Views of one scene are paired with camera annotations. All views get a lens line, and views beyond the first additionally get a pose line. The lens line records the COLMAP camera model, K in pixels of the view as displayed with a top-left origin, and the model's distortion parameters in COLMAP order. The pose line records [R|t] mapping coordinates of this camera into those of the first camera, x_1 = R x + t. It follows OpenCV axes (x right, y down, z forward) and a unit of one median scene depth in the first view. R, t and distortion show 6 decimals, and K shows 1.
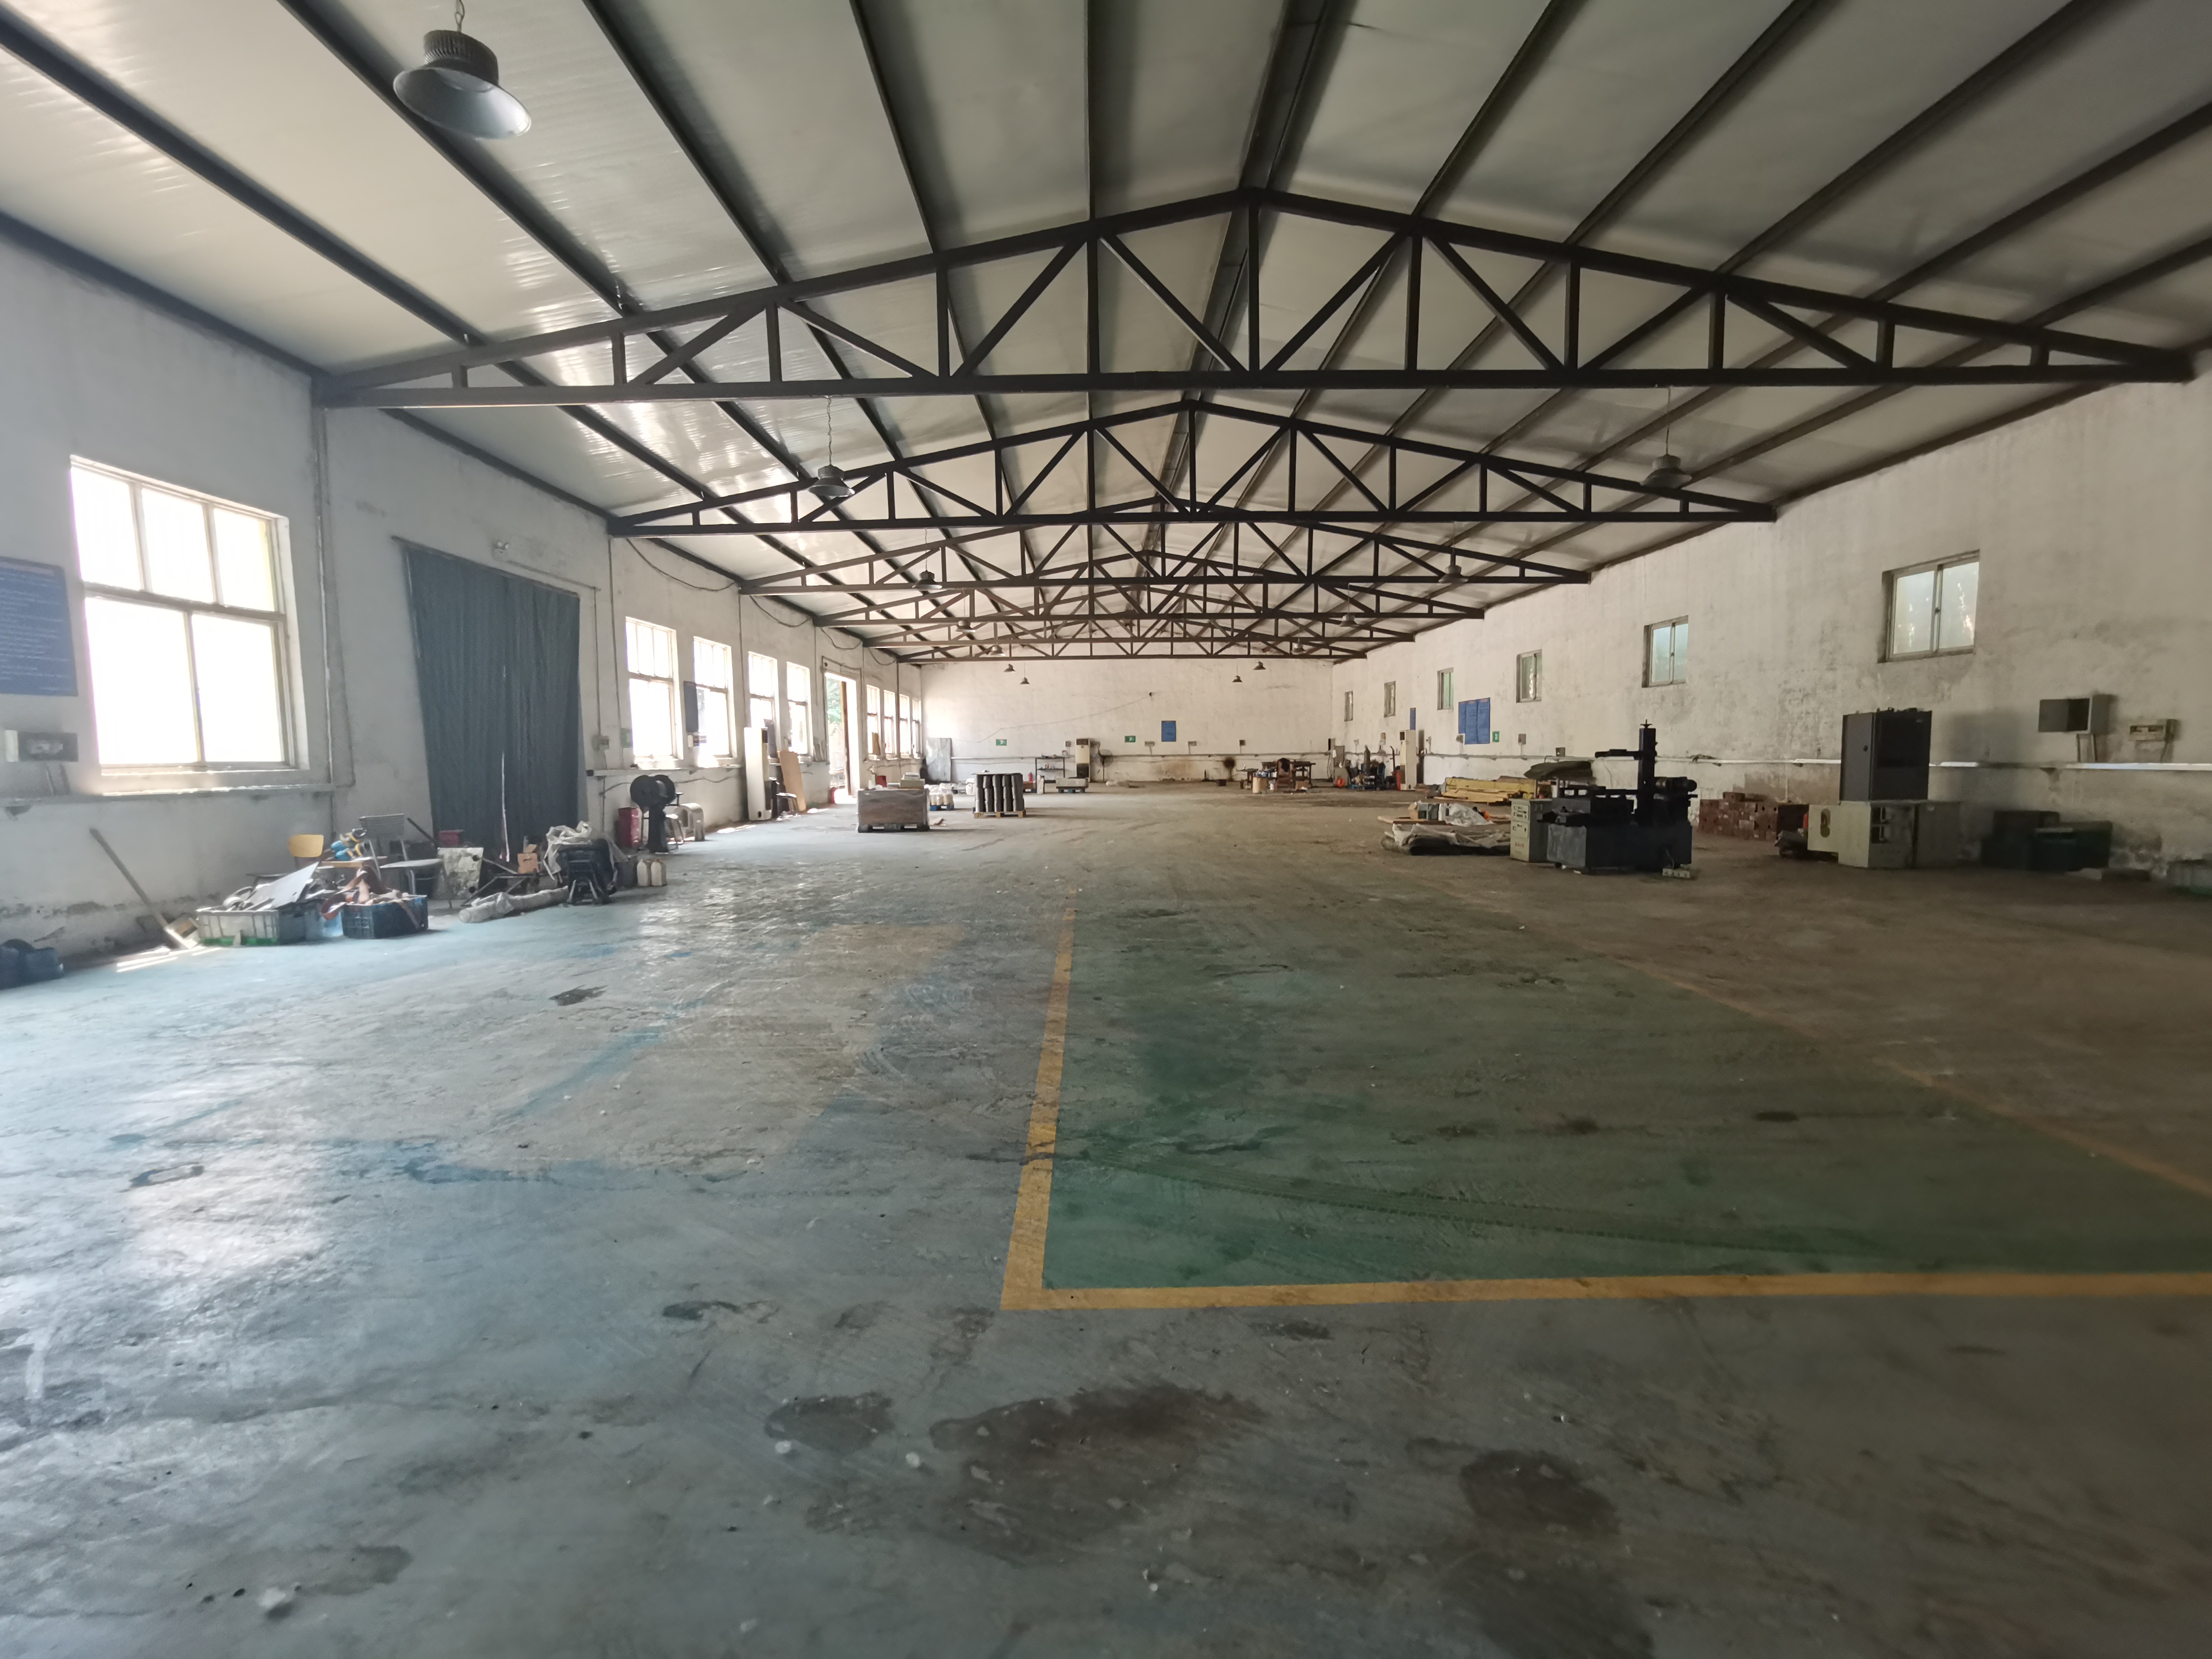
lens RADIAL K [[1065.1, 0, 1104.7], [0, 1065.1, 847.4], [0, 0, 1]] dist [-0.002012, 0.000677]
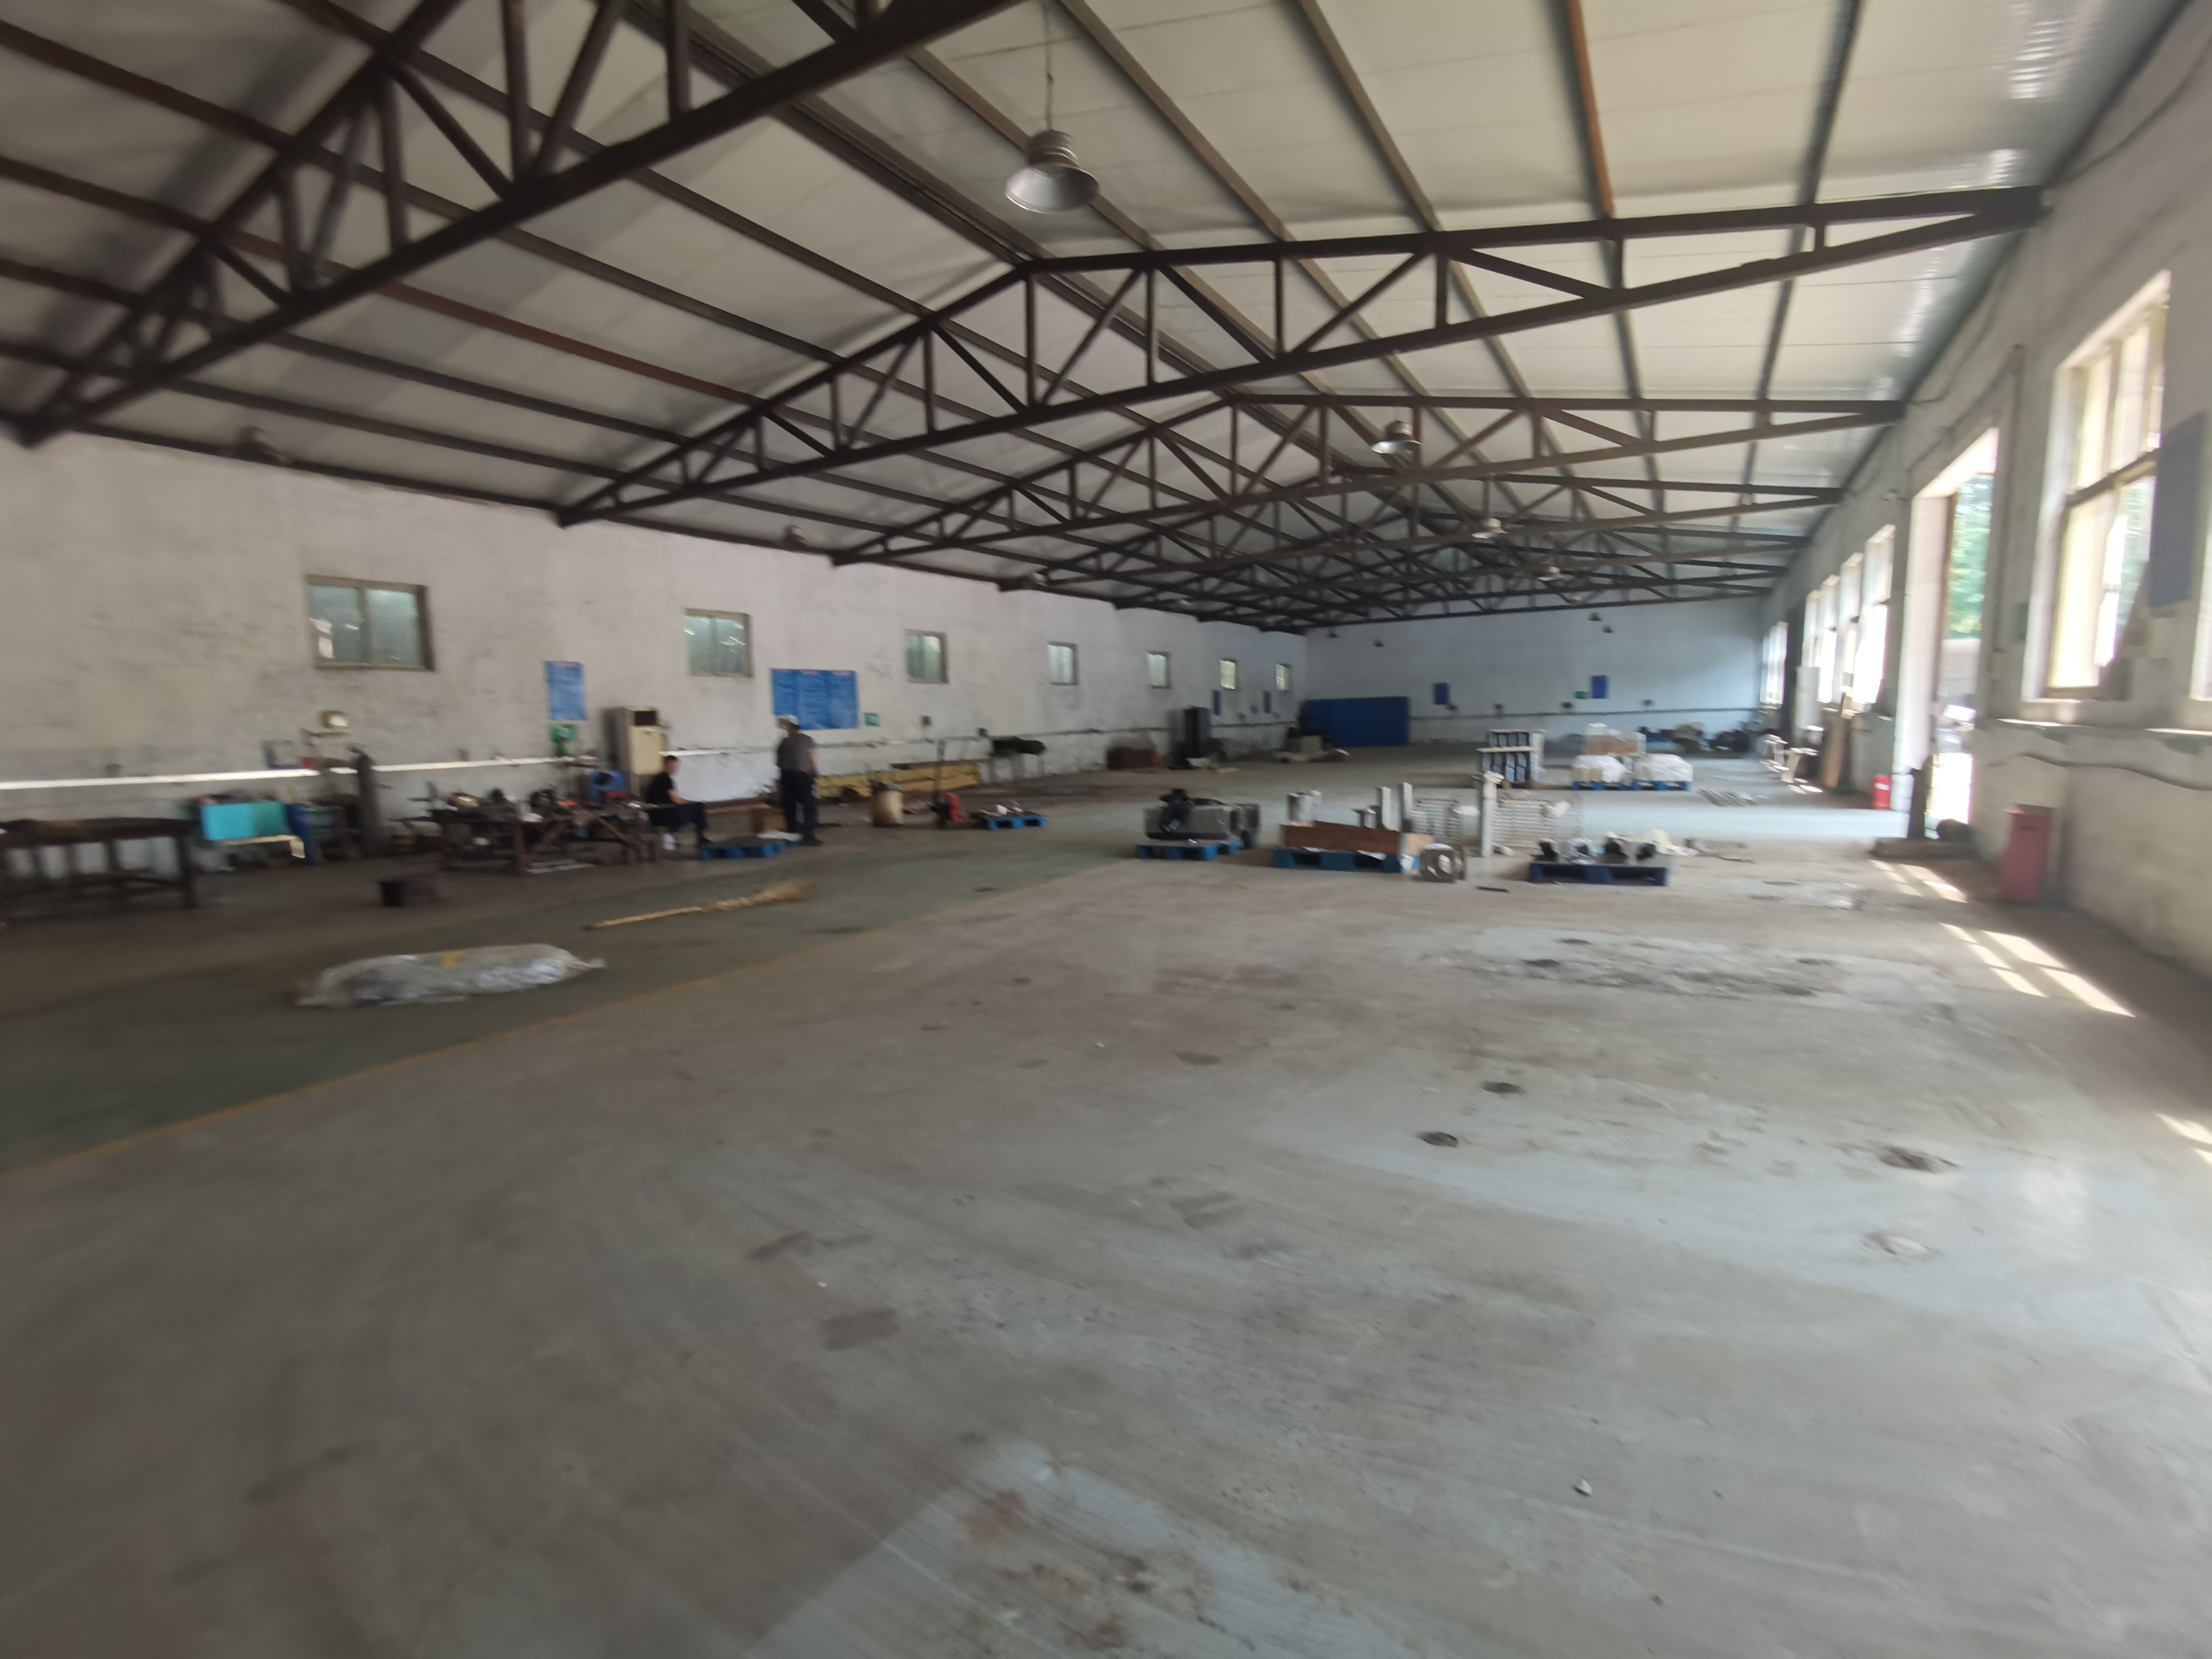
lens RADIAL K [[1091.5, 0, 1087.4], [0, 1091.5, 838.9], [0, 0, 1]] dist [-0.027624, 0.015752]
pose [[0.858270, 0.038523, -0.511750, 0.543844], [-0.025669, 0.999153, 0.032162, -0.003048], [0.512556, -0.014468, 0.858532, -0.016302]]
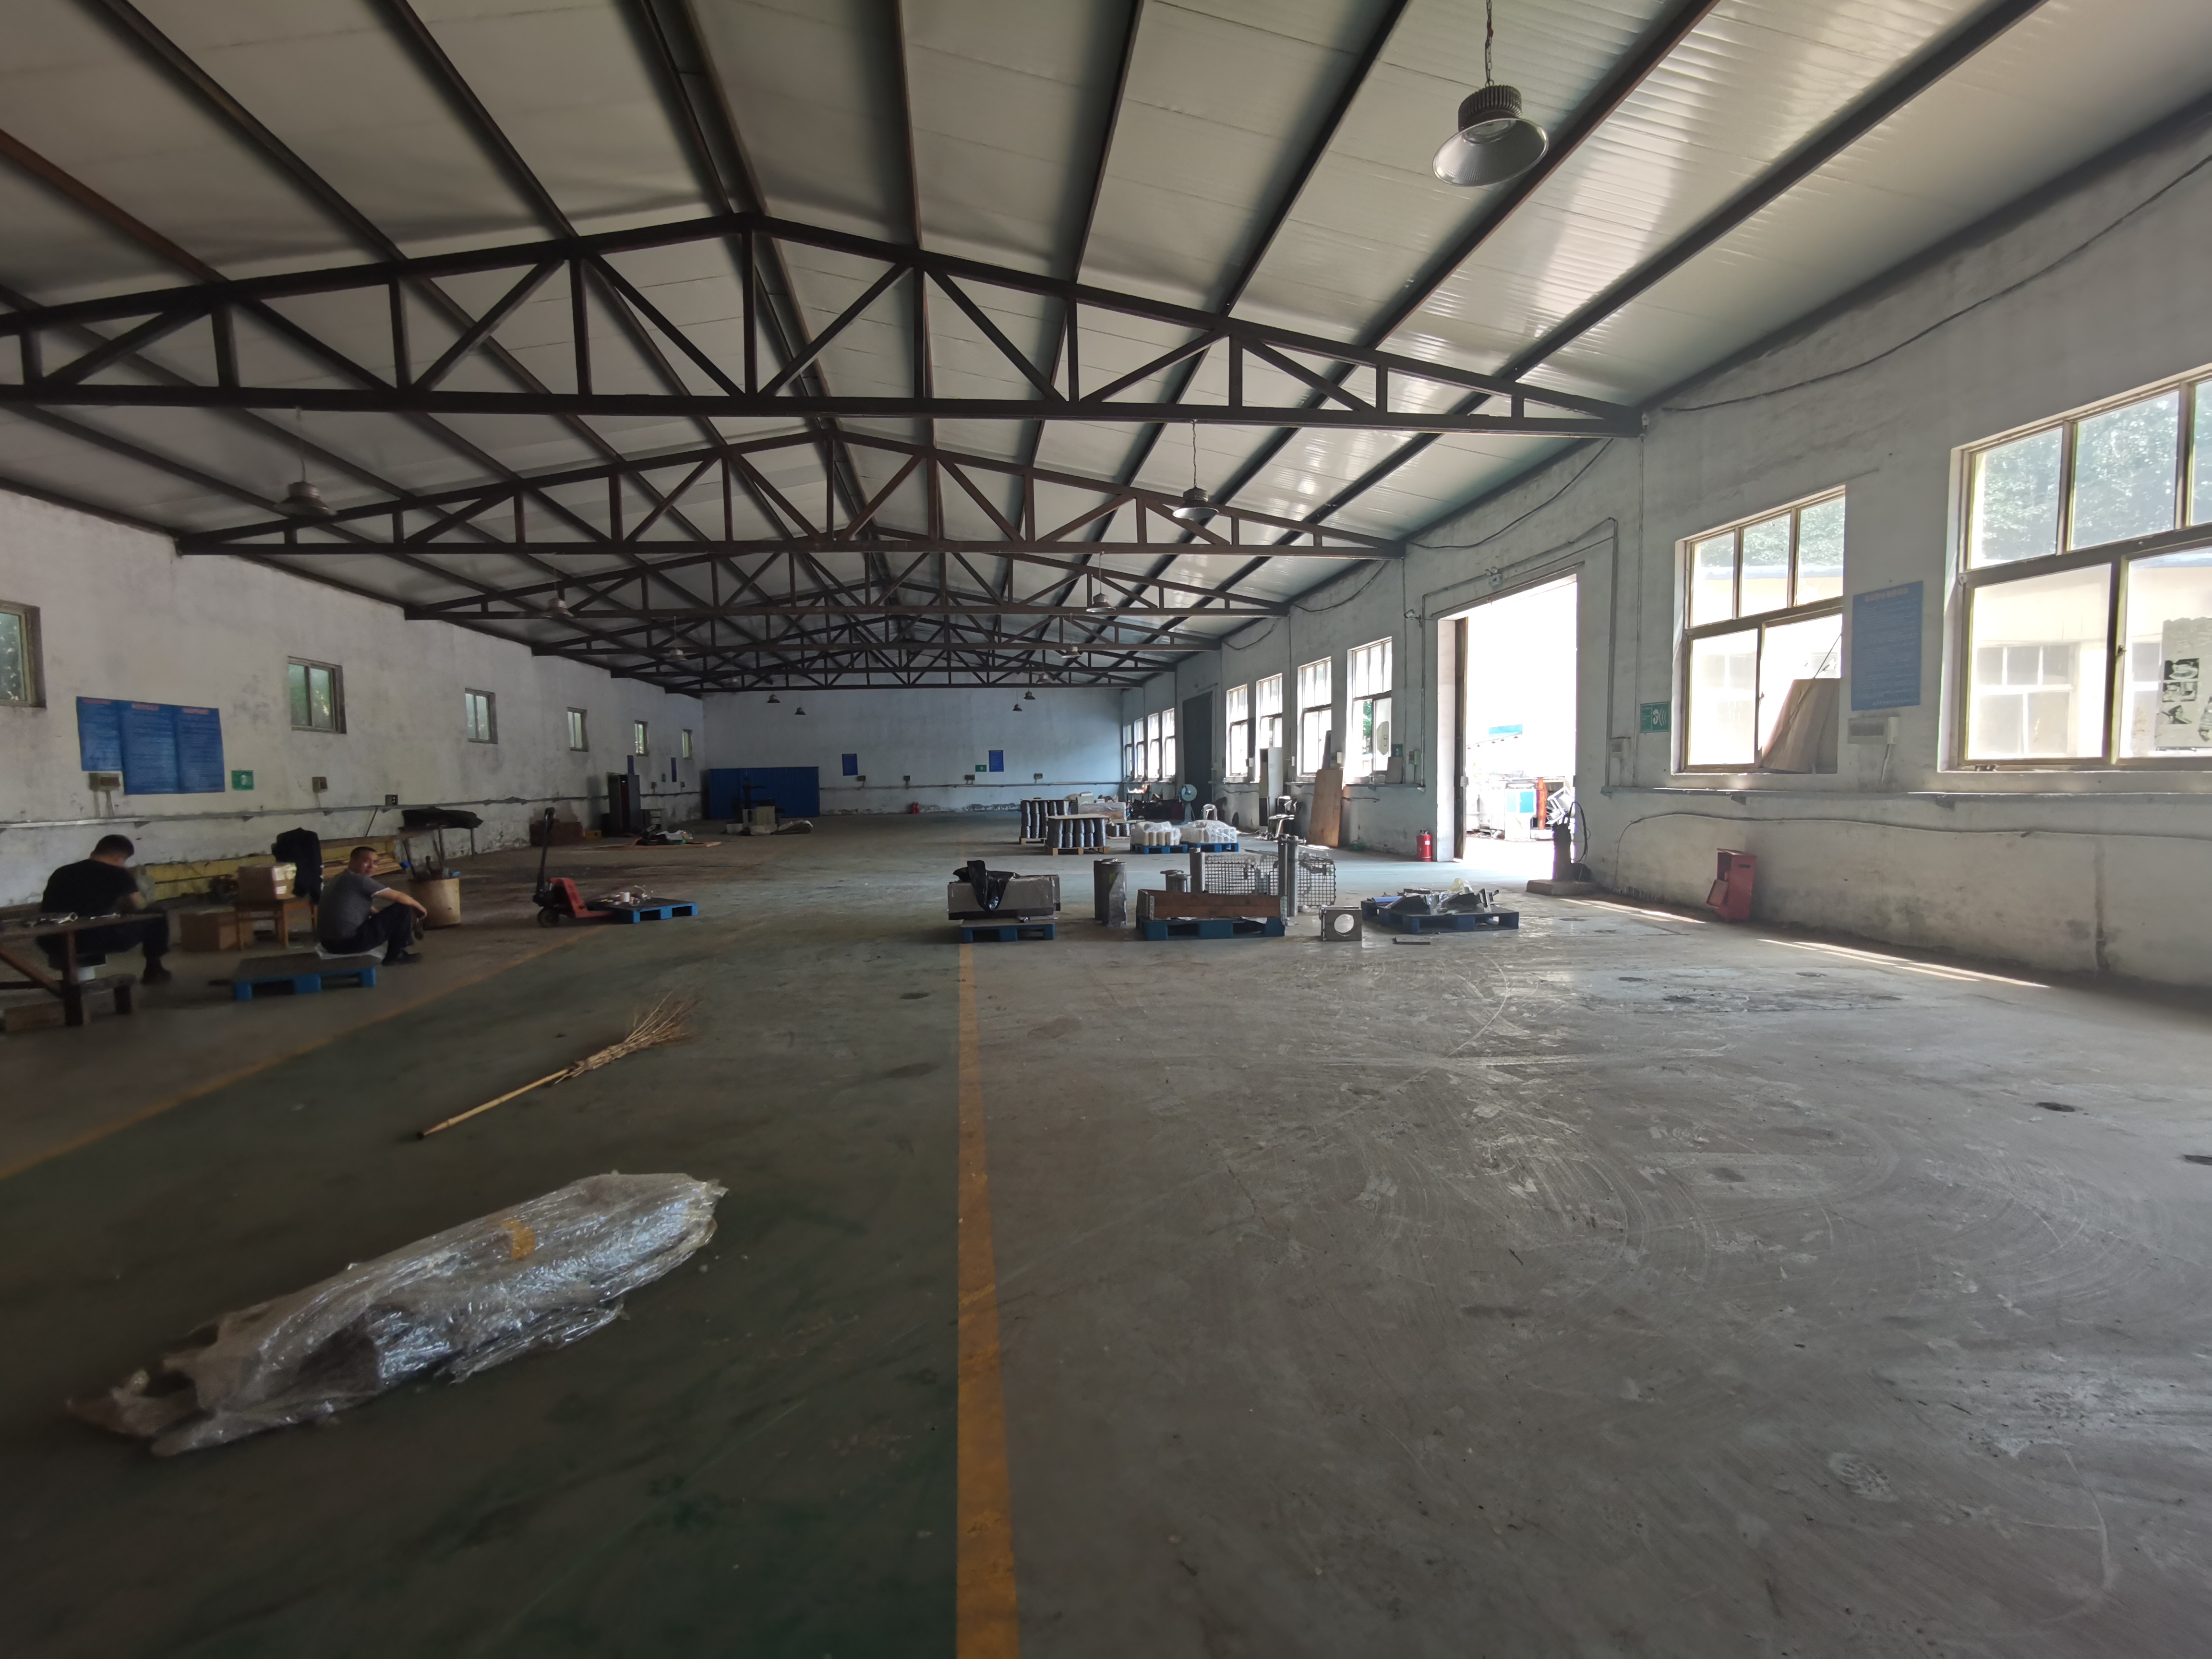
lens RADIAL K [[1091.5, 0, 1117.0], [0, 1091.5, 852.9], [0, 0, 1]] dist [-0.027624, 0.015752]
pose [[0.992584, -0.014409, 0.120708, 0.225137], [0.017474, 0.999550, -0.024373, -0.002248], [-0.120302, 0.026302, 0.992389, -0.000170]]
